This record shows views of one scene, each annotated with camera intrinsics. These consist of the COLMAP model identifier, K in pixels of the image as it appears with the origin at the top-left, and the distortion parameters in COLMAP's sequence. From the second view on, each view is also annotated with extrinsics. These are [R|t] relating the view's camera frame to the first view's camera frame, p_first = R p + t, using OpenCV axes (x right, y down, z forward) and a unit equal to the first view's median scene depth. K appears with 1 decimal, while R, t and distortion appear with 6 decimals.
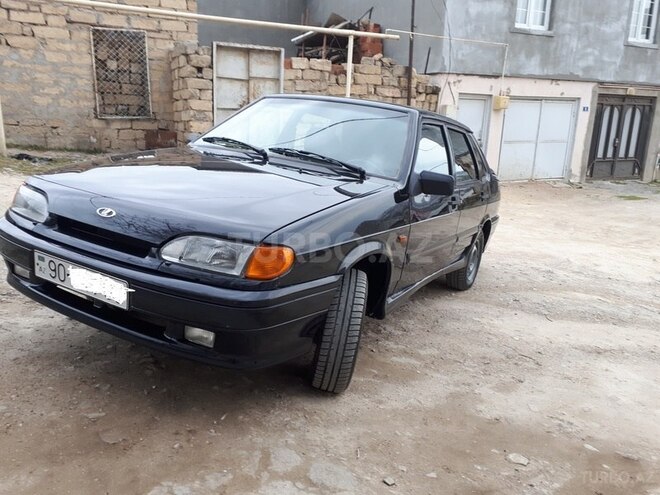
lens RADIAL K [[523.0, 0, 320.7], [0, 523.0, 248.2], [0, 0, 1]] dist [0.028123, -0.040842]
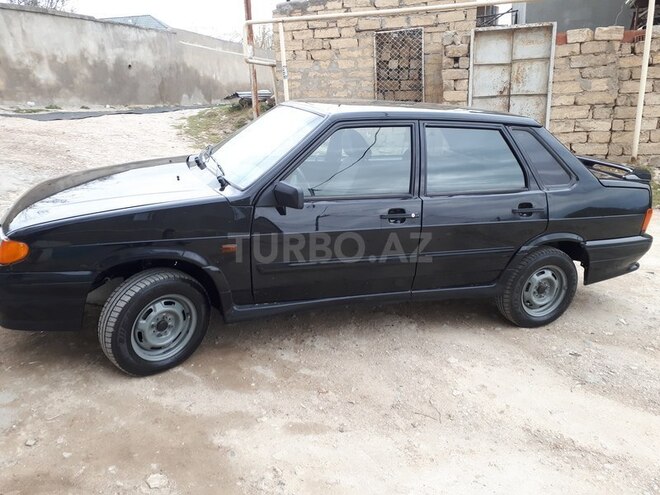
lens RADIAL K [[523.0, 0, 320.7], [0, 523.0, 248.2], [0, 0, 1]] dist [0.028123, -0.040842]
pose [[0.745802, 0.112120, -0.656664, 0.254923], [-0.093597, 0.993593, 0.063346, -0.026896], [0.659559, 0.014218, 0.751518, 0.095229]]
